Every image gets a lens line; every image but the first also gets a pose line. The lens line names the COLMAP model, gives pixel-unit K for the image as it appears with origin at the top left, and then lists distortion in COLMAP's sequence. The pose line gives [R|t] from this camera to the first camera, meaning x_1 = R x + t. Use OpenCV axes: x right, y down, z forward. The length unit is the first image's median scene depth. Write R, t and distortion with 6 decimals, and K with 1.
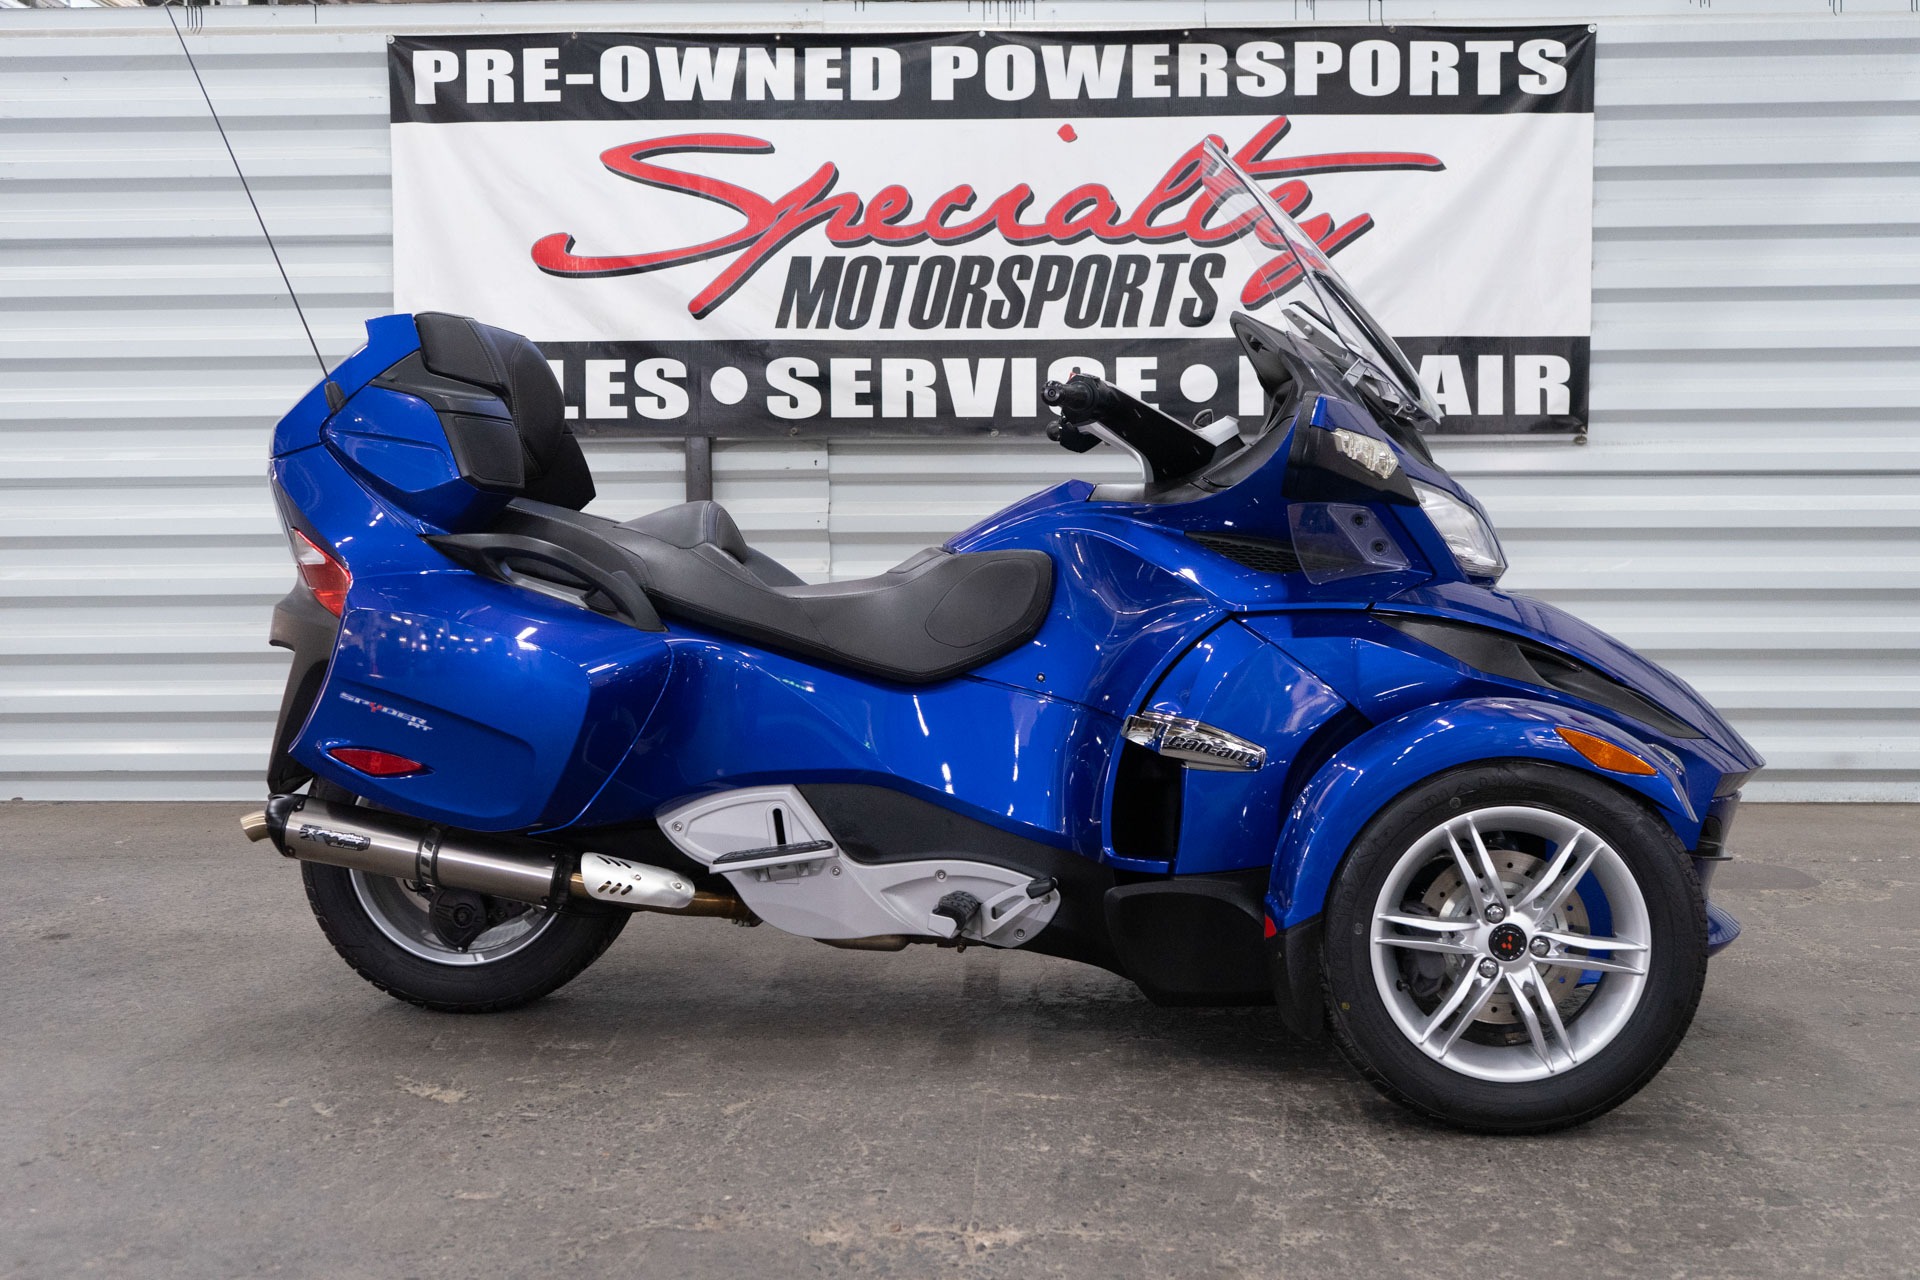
lens RADIAL K [[2140.4, 0, 969.2], [0, 2140.4, 636.6], [0, 0, 1]] dist [0.010726, 0.000000]
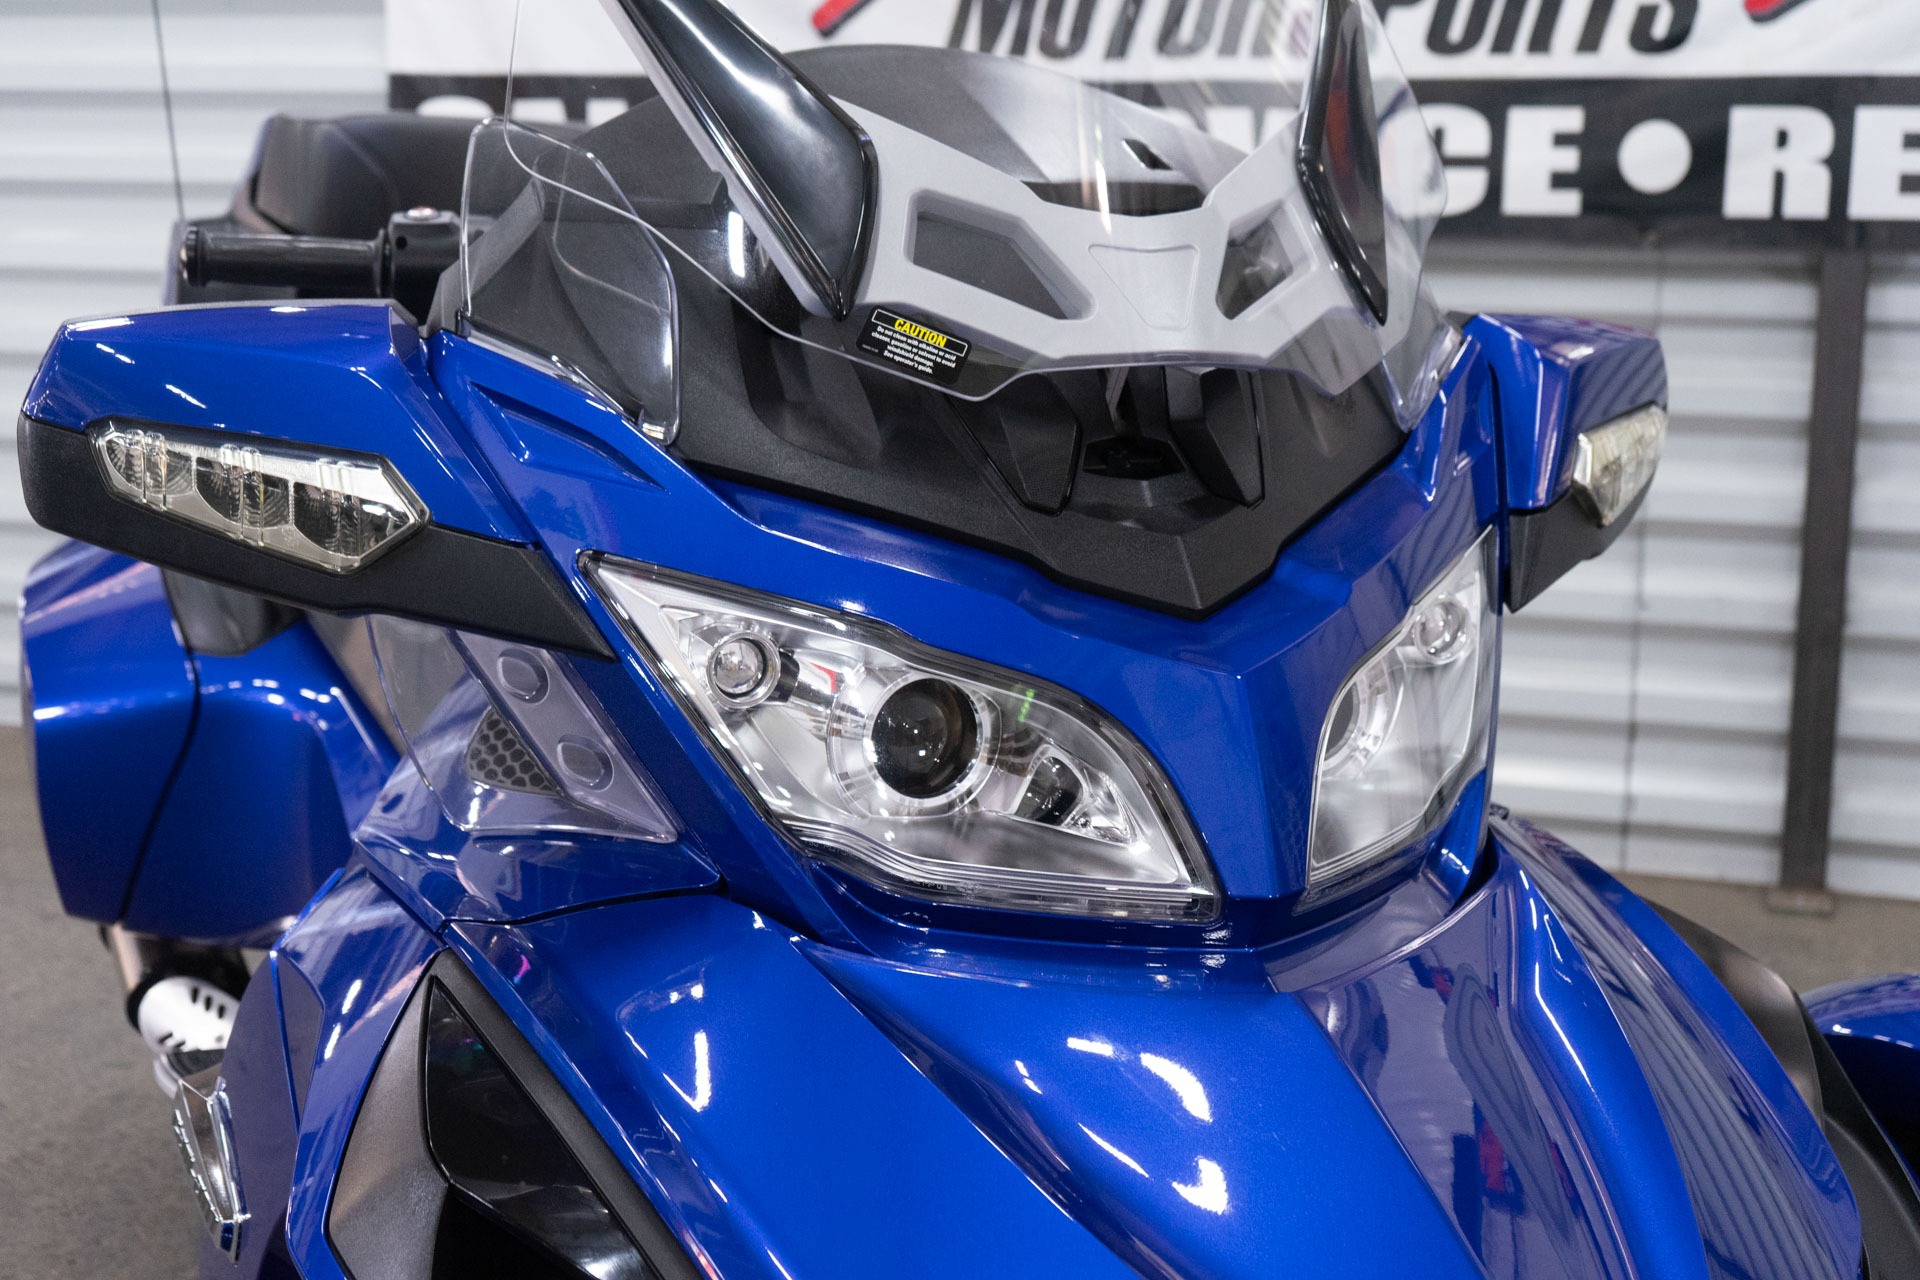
lens RADIAL K [[2319.4, 0, 968.8], [0, 2319.4, 646.0], [0, 0, 1]] dist [0.034016, 0.000000]
pose [[0.964314, 0.070633, -0.255166, 0.098844], [-0.040950, 0.991950, 0.119828, -0.056130], [0.261576, -0.105103, 0.959443, 0.344838]]
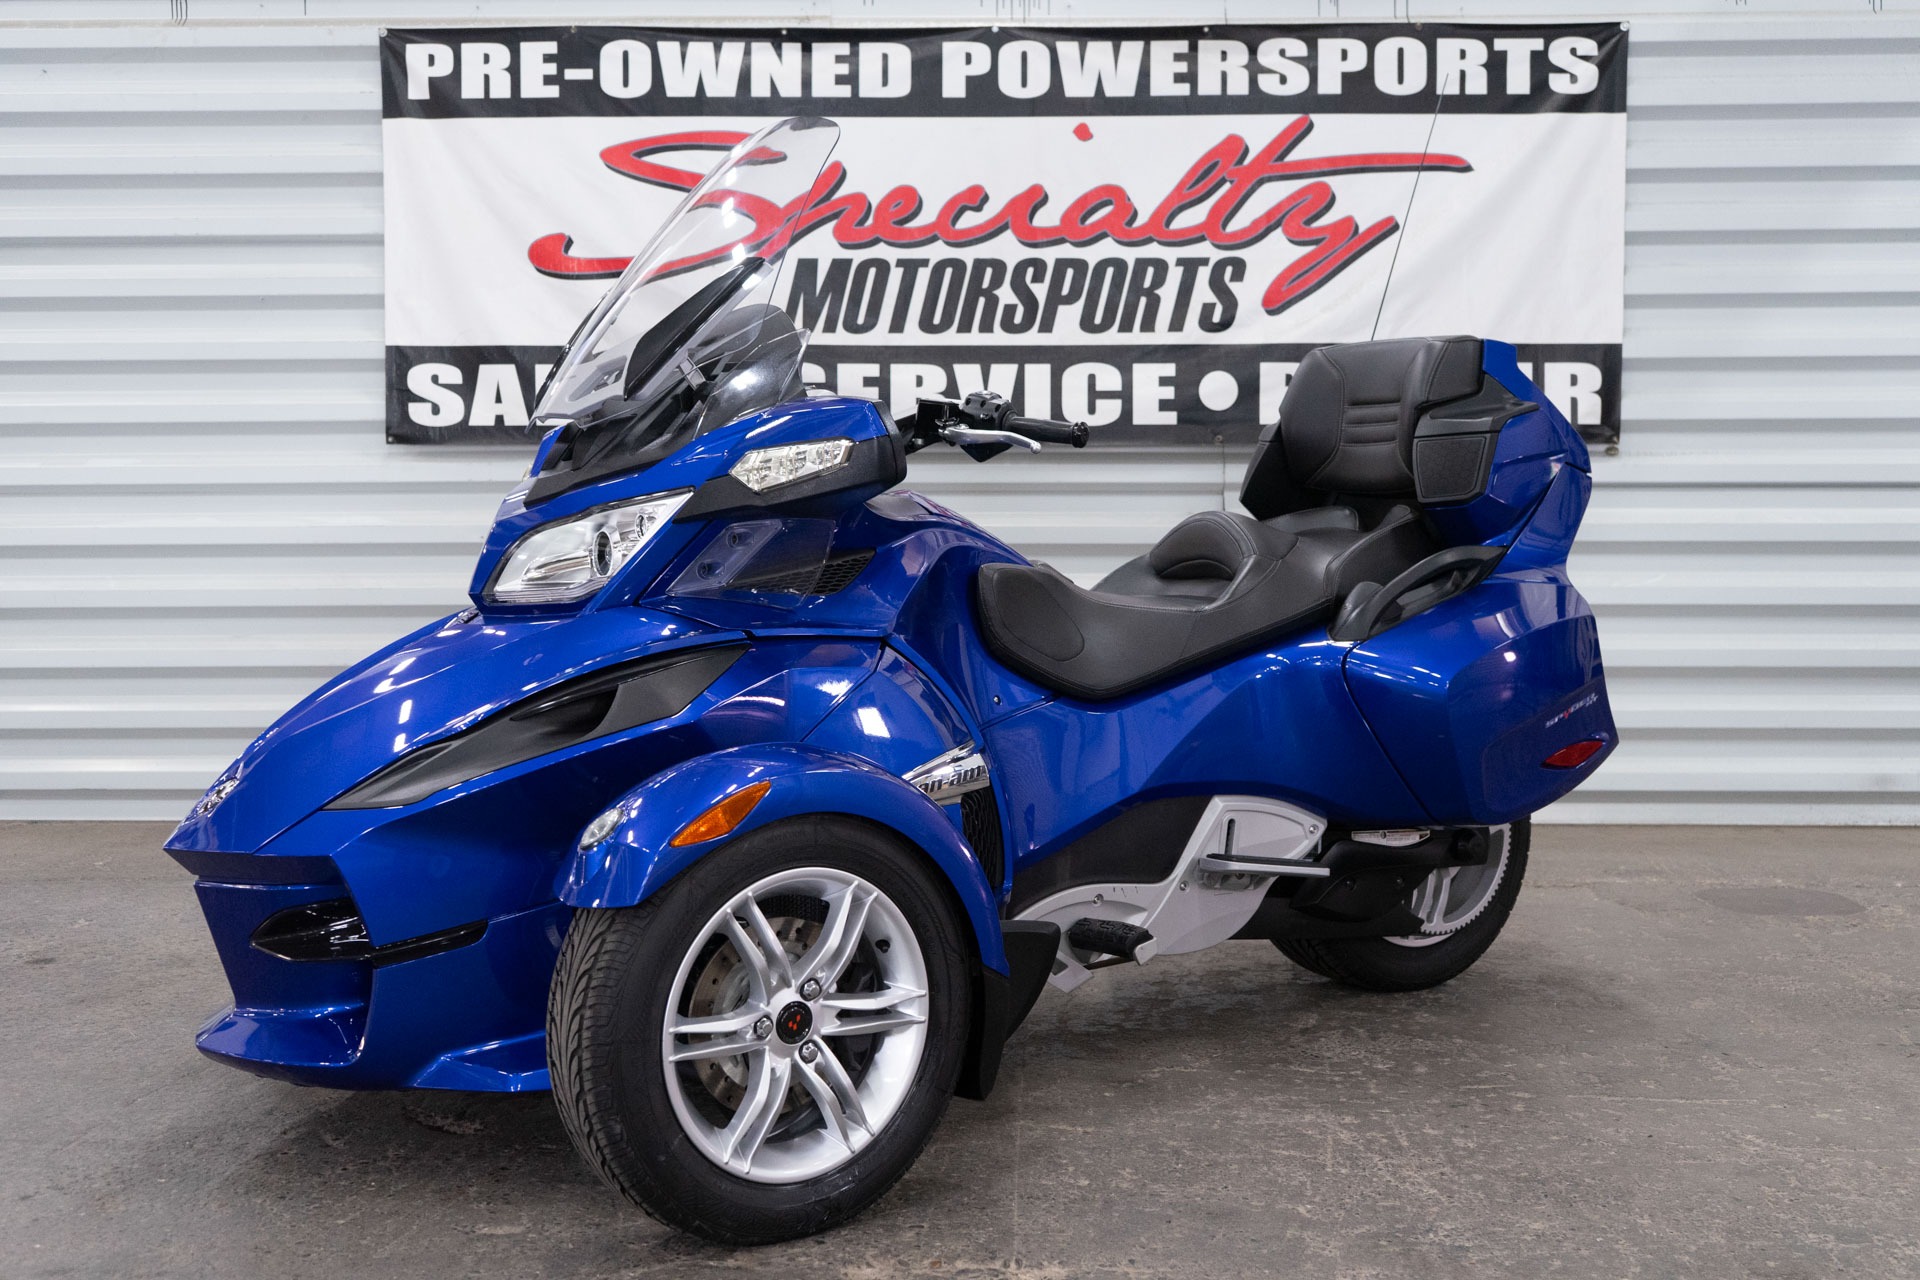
lens RADIAL K [[2215.5, 0, 969.2], [0, 2215.5, 638.3], [0, 0, 1]] dist [0.014621, 0.000000]
pose [[0.999978, 0.002591, 0.006050, -0.011125], [-0.002554, 0.999978, -0.006130, -0.000001], [-0.006066, 0.006114, 0.999963, -0.000338]]
